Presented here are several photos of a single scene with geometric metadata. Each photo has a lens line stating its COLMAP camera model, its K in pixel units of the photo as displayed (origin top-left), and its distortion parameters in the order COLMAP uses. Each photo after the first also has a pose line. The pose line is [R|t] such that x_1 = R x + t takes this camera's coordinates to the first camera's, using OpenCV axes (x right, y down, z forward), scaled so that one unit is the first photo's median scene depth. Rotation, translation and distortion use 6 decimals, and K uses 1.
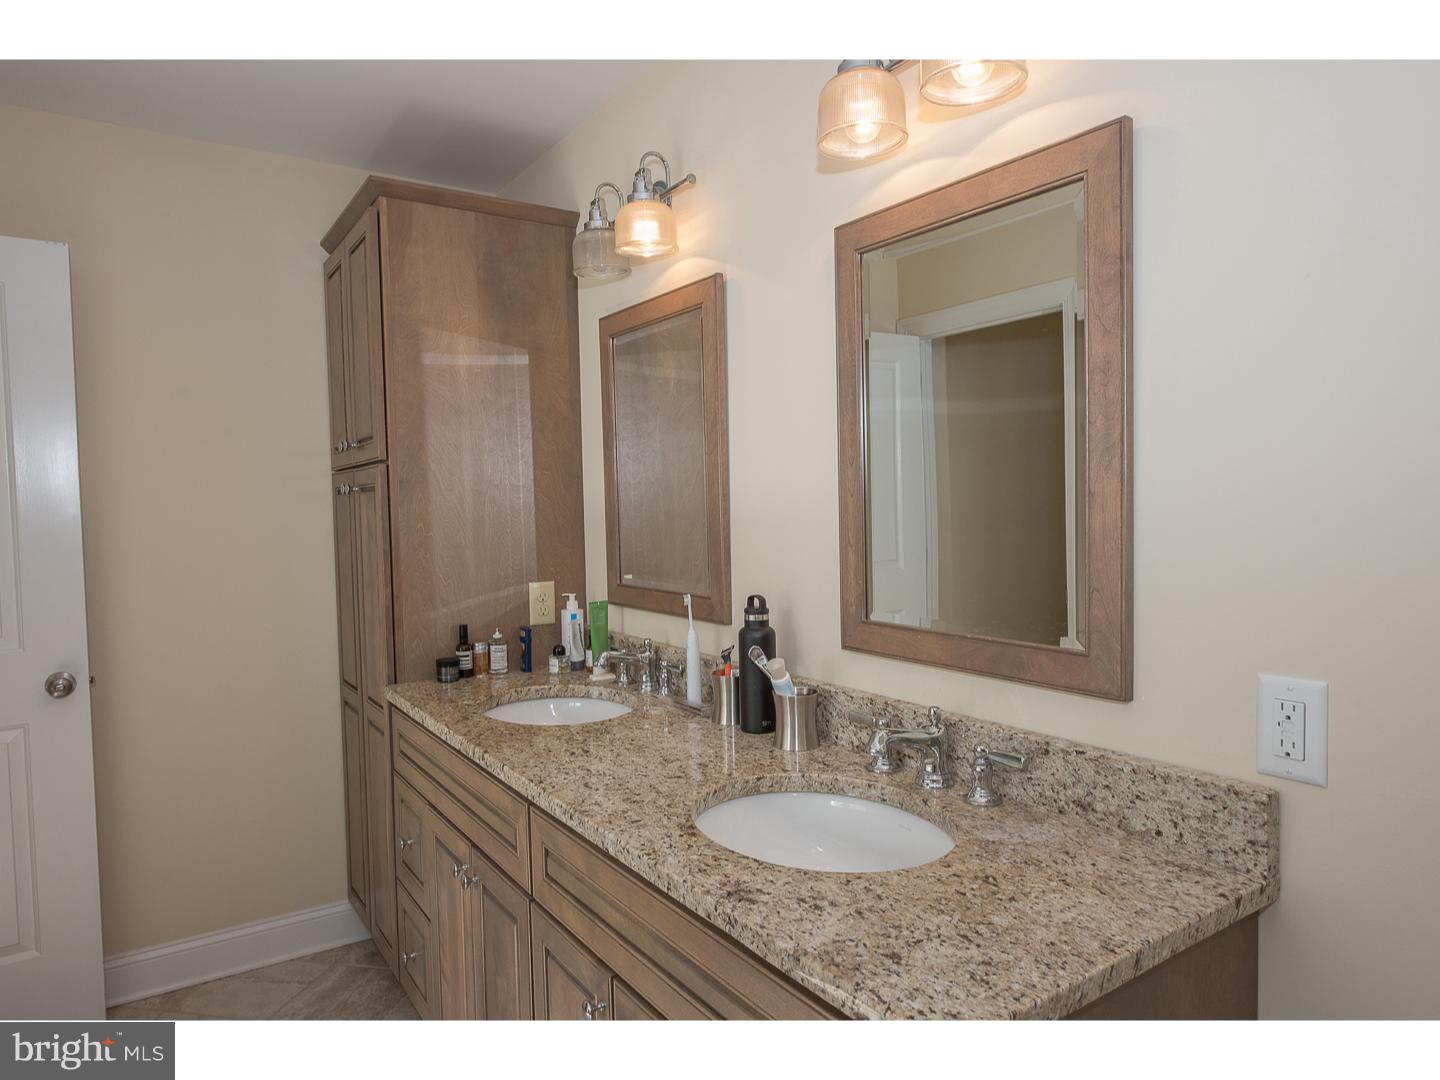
lens RADIAL K [[904.7, 0, 718.9], [0, 904.7, 542.1], [0, 0, 1]] dist [-0.008877, -0.000520]
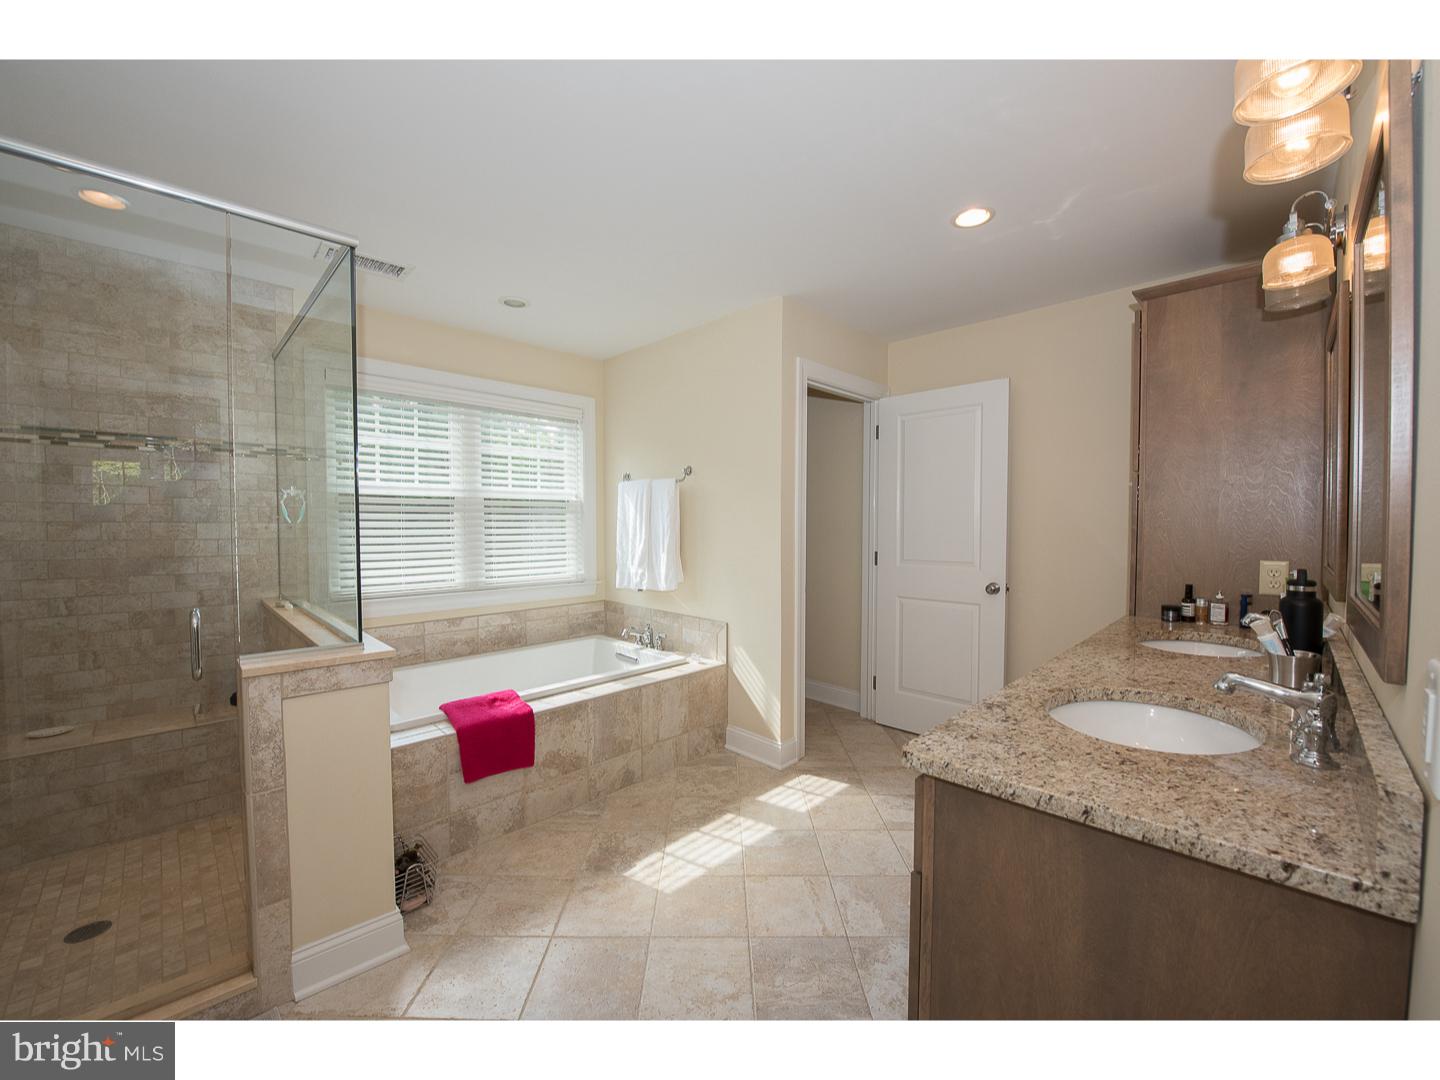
lens RADIAL K [[568.6, 0, 717.8], [0, 568.6, 533.3], [0, 0, 1]] dist [-0.002512, -0.000194]
pose [[0.191949, 0.038263, -0.980659, 0.844940], [-0.045631, 0.998507, 0.030028, 0.035998], [0.980343, 0.038984, 0.193409, 0.202964]]
